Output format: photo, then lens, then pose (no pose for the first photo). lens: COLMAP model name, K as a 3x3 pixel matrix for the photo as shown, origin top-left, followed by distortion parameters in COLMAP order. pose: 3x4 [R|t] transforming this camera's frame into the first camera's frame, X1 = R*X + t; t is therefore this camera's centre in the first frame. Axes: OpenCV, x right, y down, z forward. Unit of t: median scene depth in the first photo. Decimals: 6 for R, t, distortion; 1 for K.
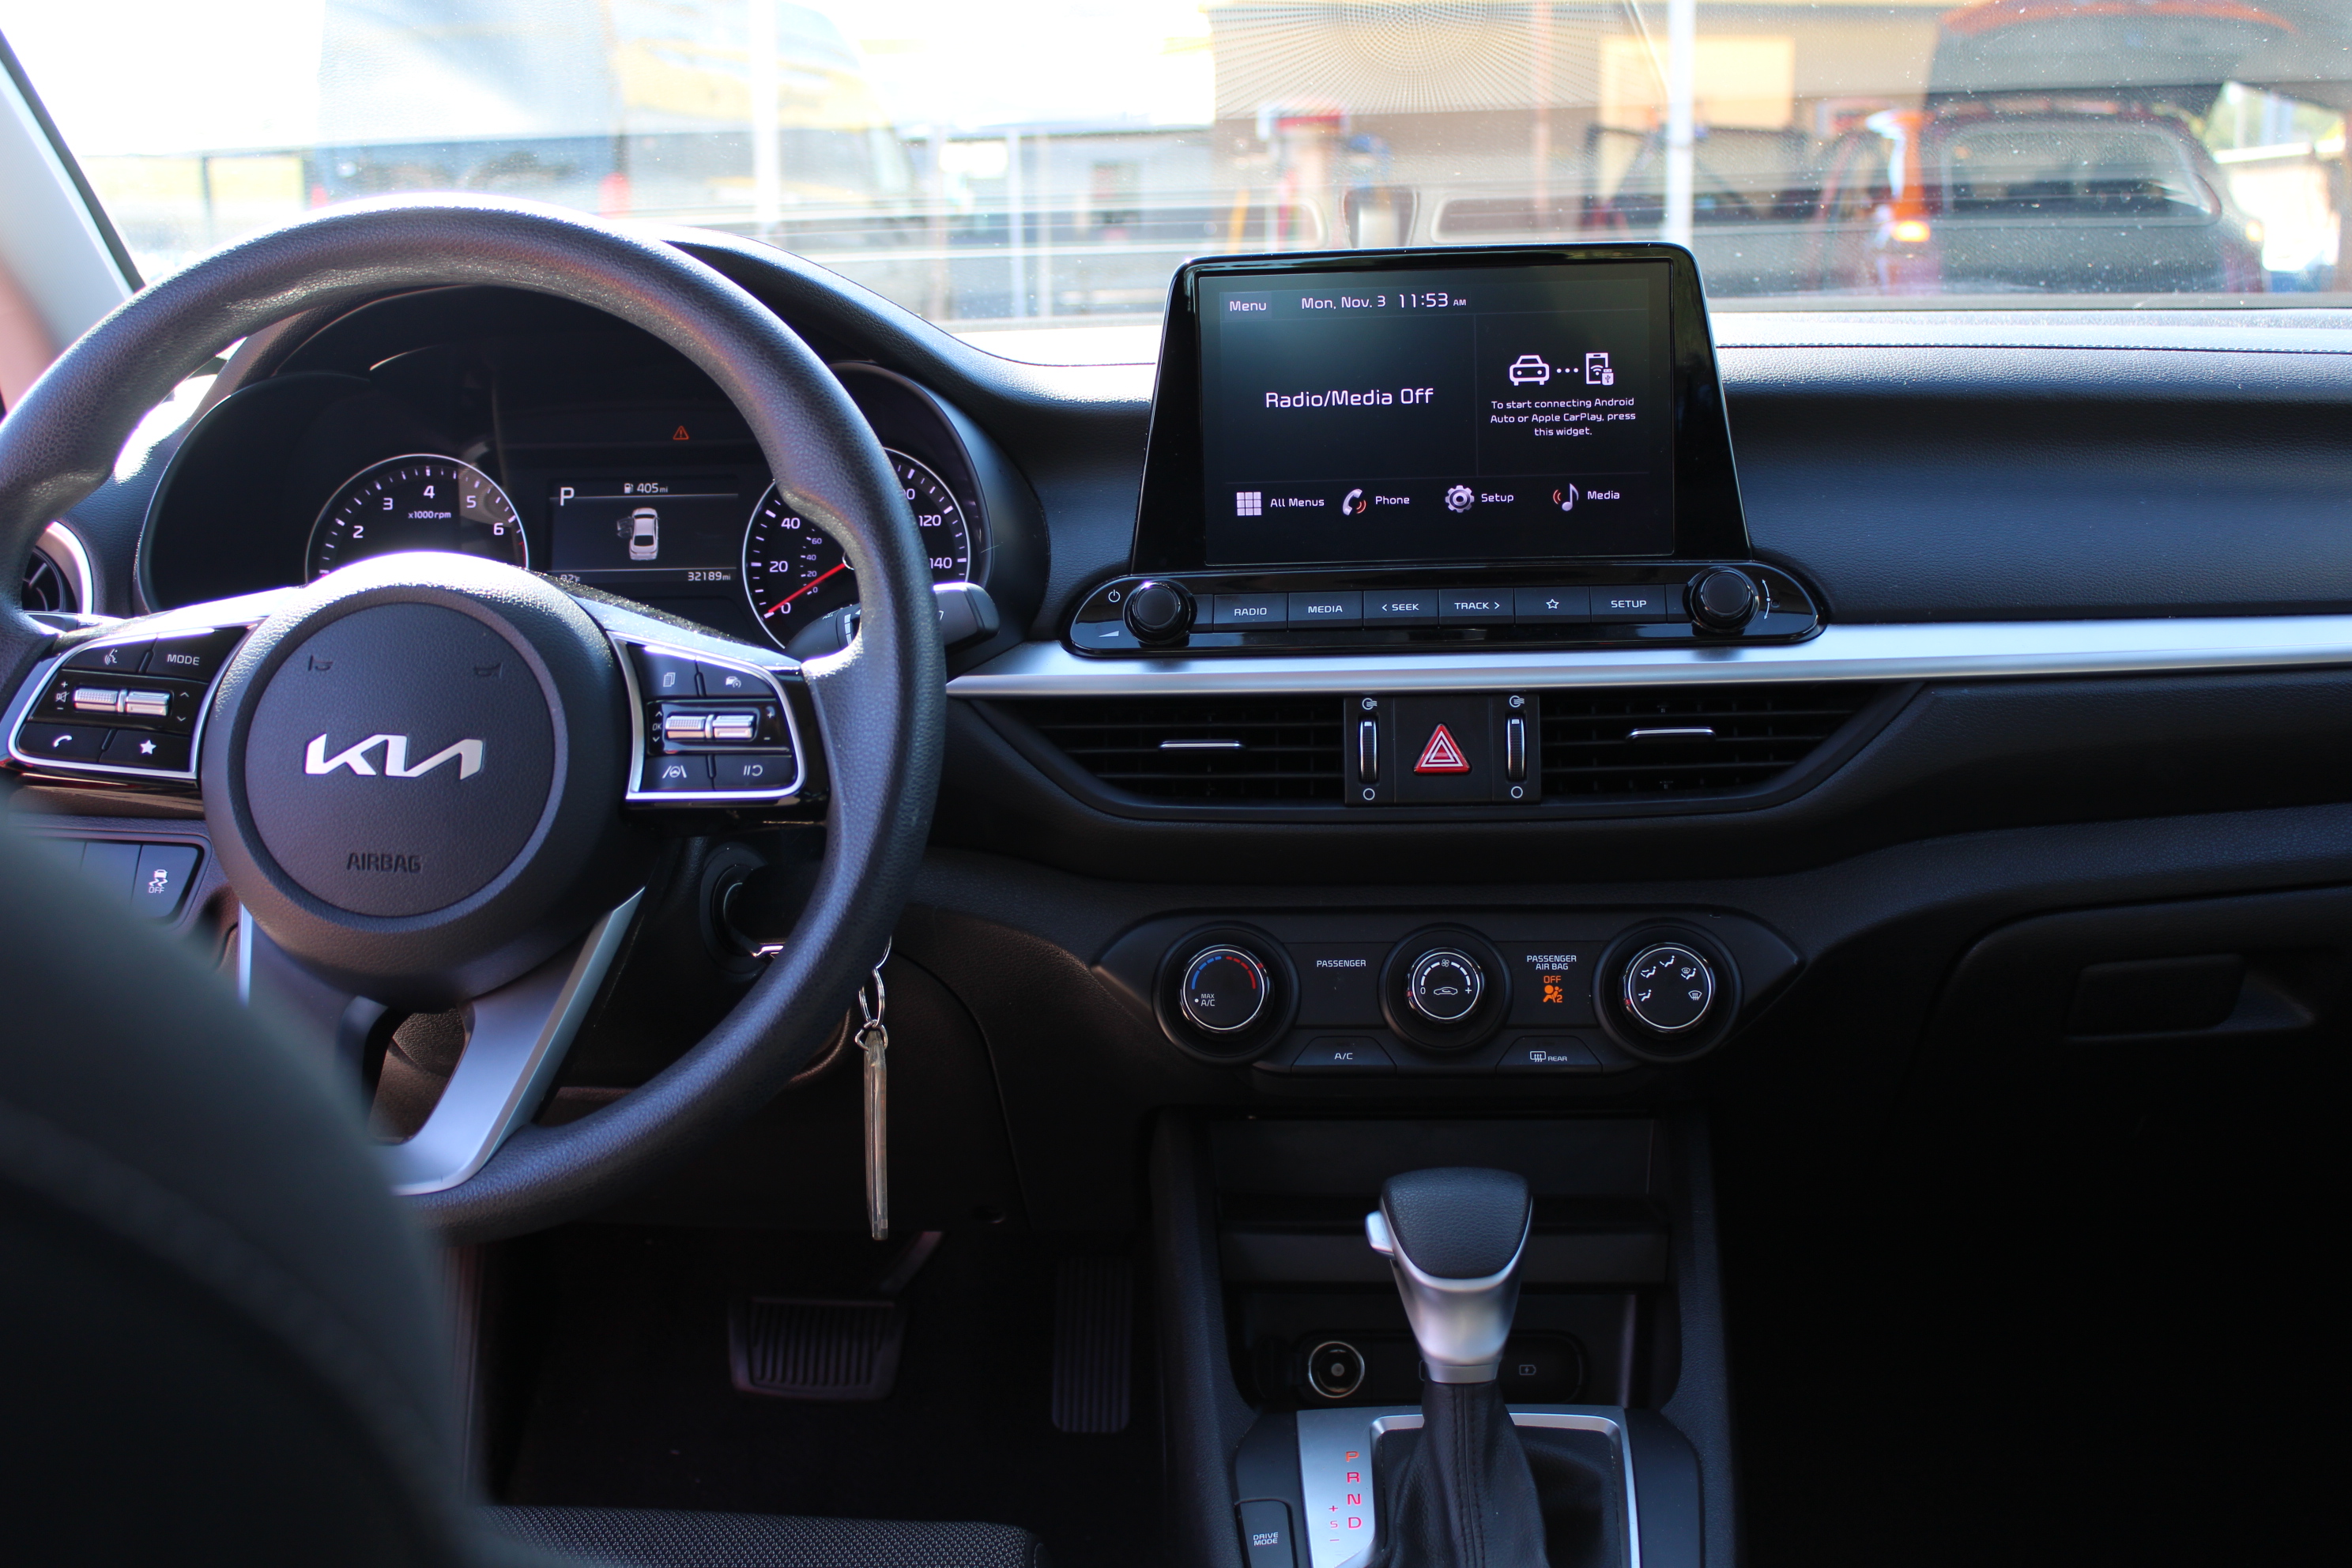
lens RADIAL K [[2663.8, 0, 1165.0], [0, 2663.8, 780.5], [0, 0, 1]] dist [-0.090146, 0.046213]
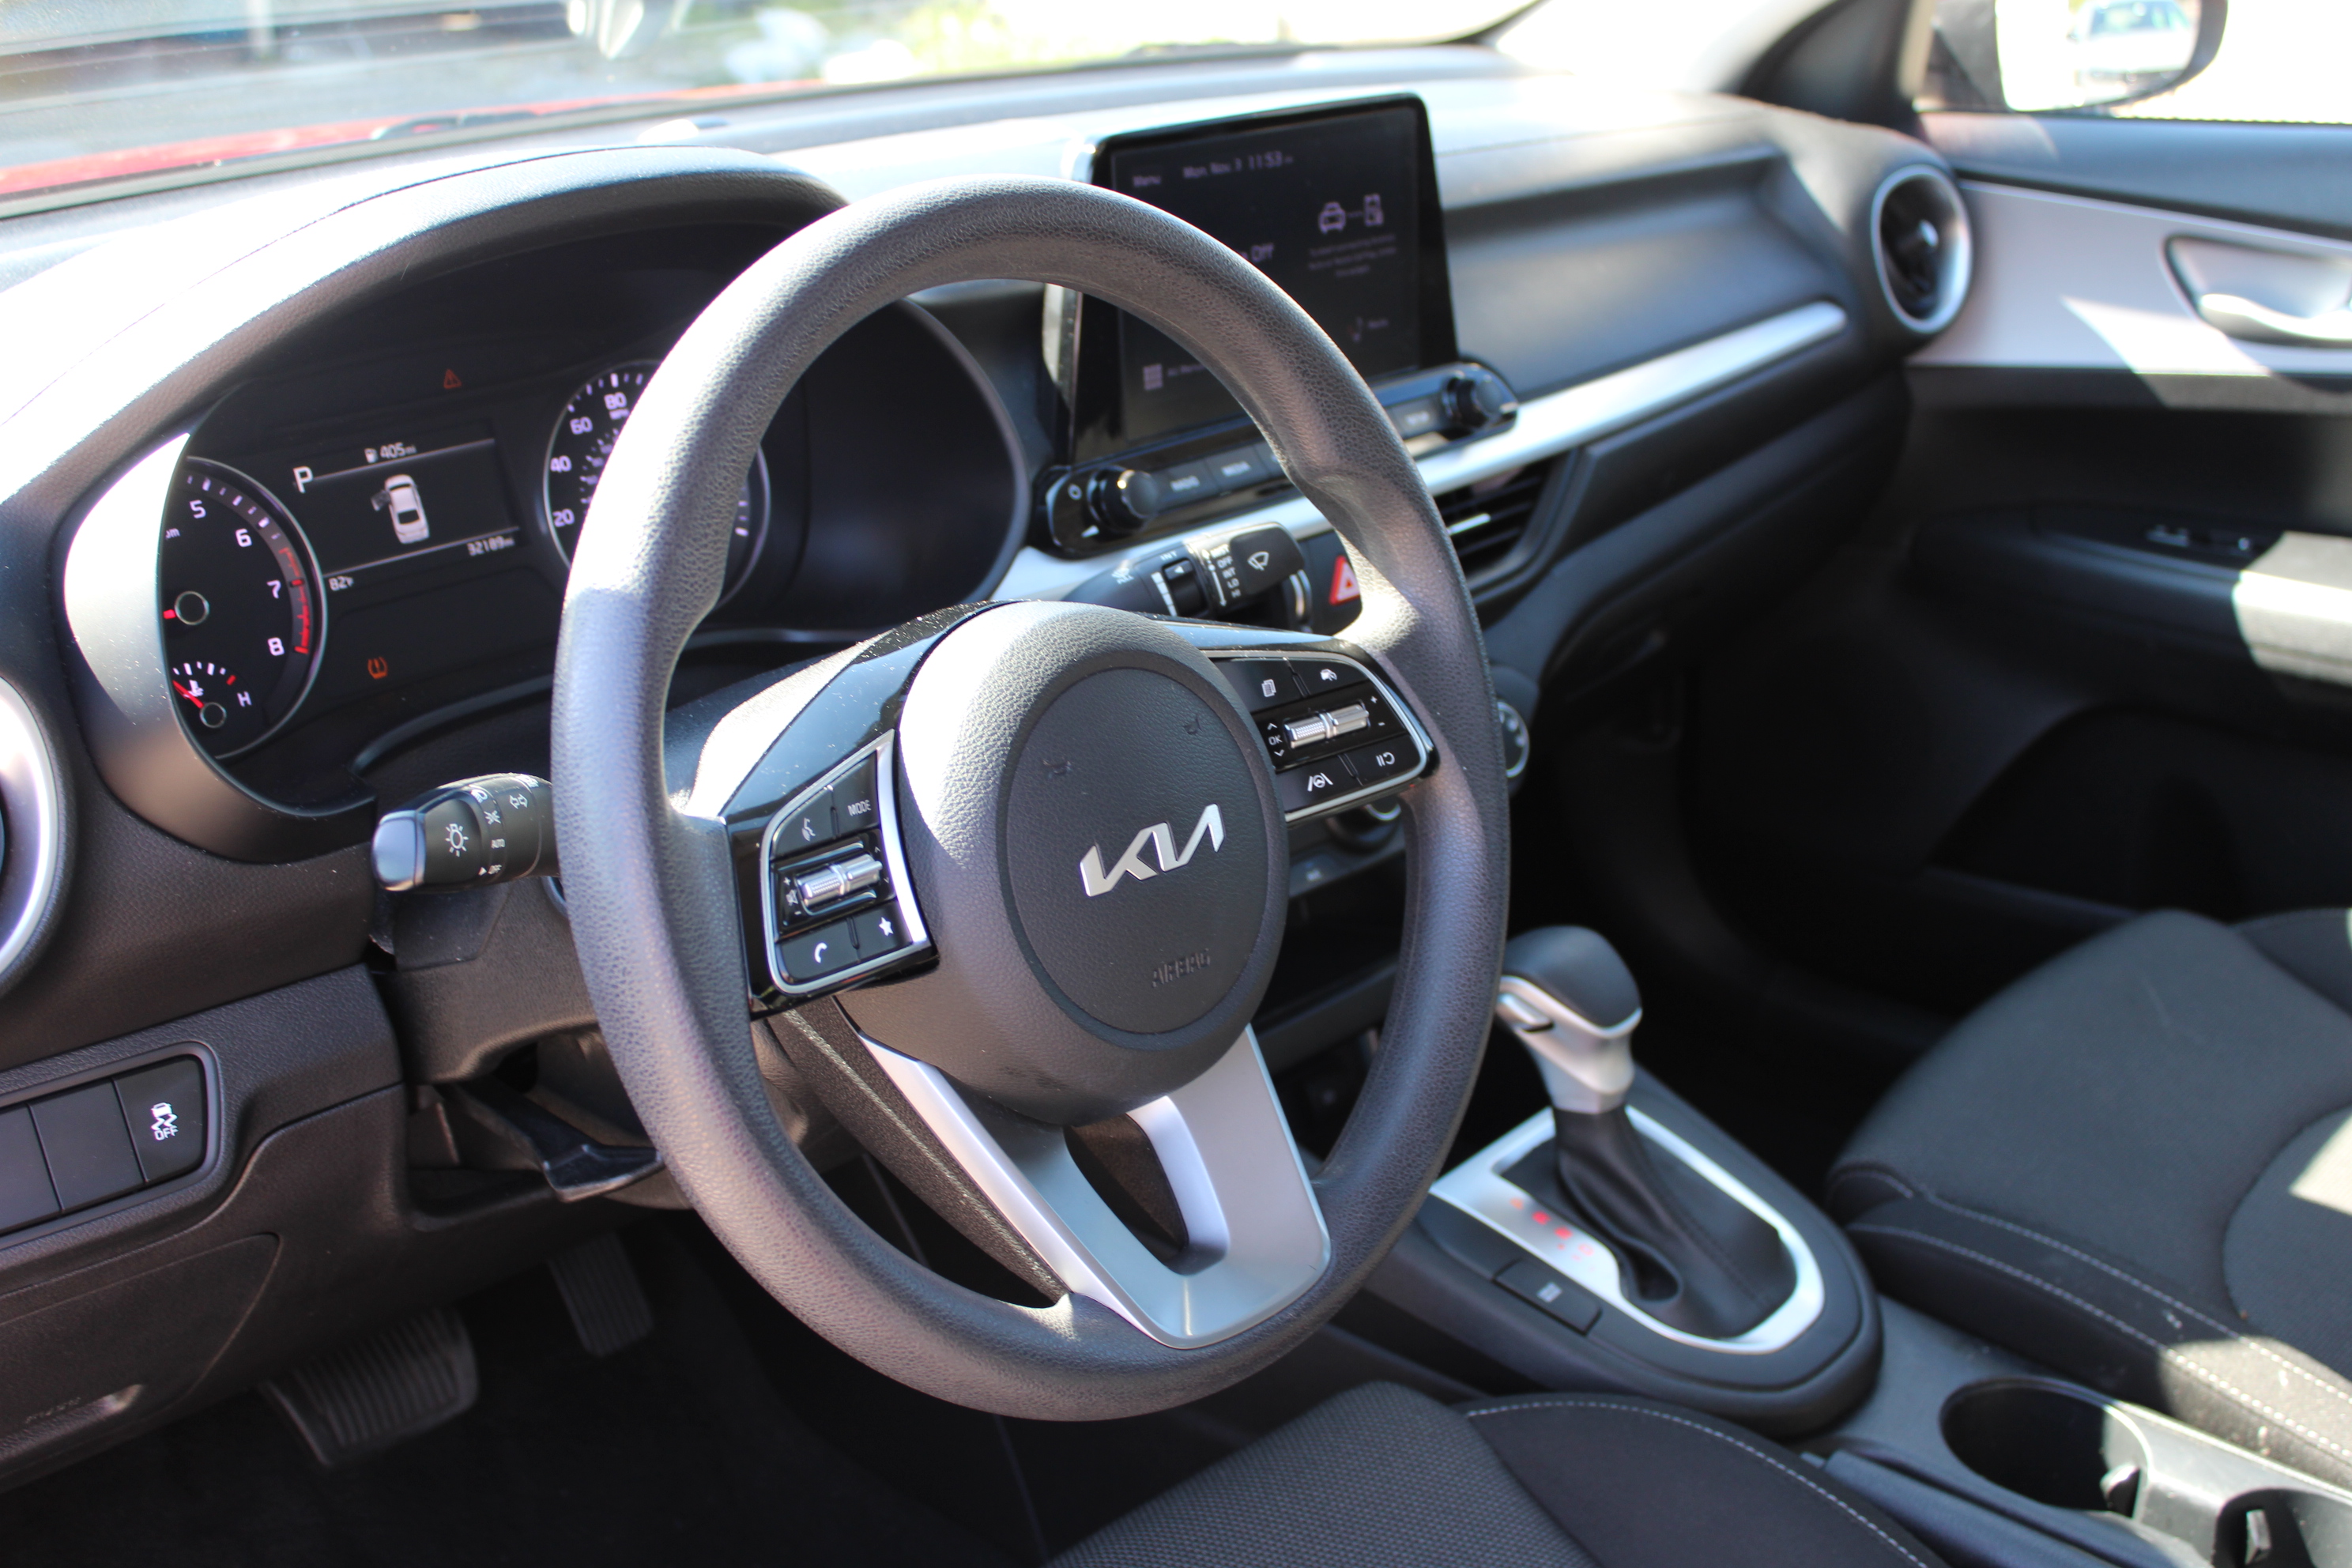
lens RADIAL K [[2663.8, 0, 1165.0], [0, 2663.8, 780.5], [0, 0, 1]] dist [-0.090146, 0.046213]
pose [[0.621363, -0.261233, 0.738692, -0.748872], [0.134987, 0.964377, 0.227499, -0.185117], [-0.771807, -0.041646, 0.634491, 0.351367]]
